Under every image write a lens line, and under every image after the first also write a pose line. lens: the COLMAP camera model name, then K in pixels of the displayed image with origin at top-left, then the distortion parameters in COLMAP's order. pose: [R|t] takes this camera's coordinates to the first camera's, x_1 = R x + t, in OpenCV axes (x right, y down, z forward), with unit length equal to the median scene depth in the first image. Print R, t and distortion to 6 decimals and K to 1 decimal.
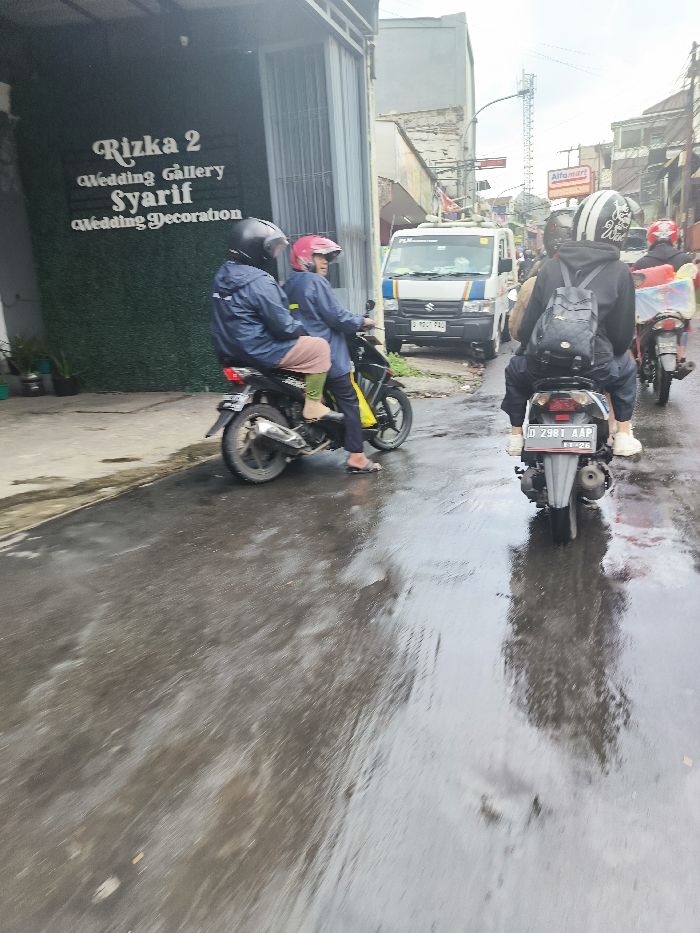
lens RADIAL K [[642.0, 0, 350.0], [0, 642.0, 466.5], [0, 0, 1]] dist [0.008637, -0.000932]
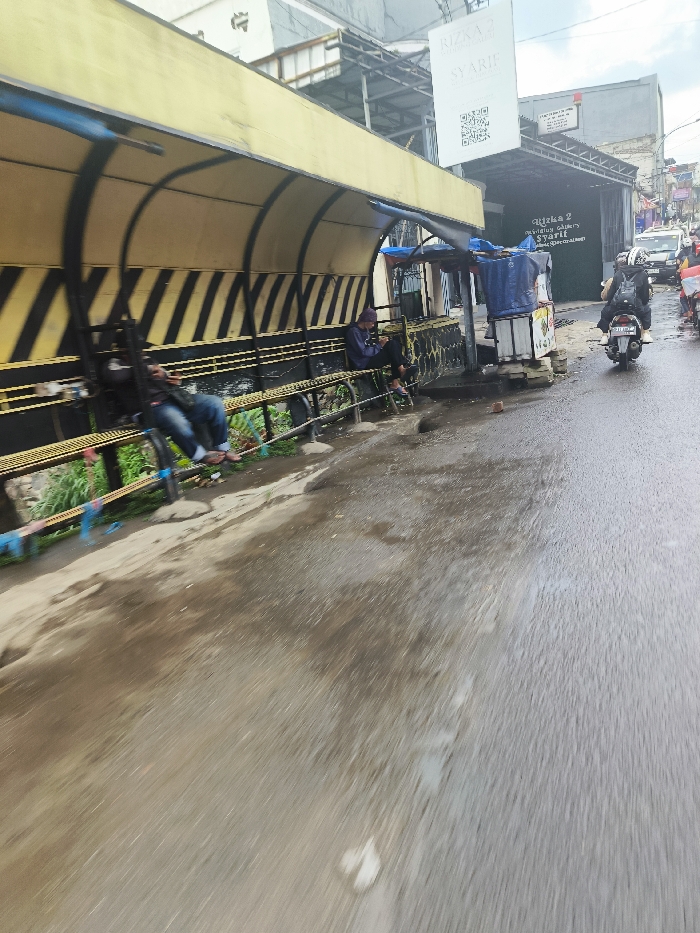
lens RADIAL K [[628.2, 0, 350.0], [0, 628.2, 466.5], [0, 0, 1]] dist [0.001581, -0.001163]
pose [[0.964793, -0.015111, -0.262576, -0.462757], [0.022949, 0.999377, 0.026811, 0.549052], [0.262007, -0.031893, 0.964539, -2.088208]]
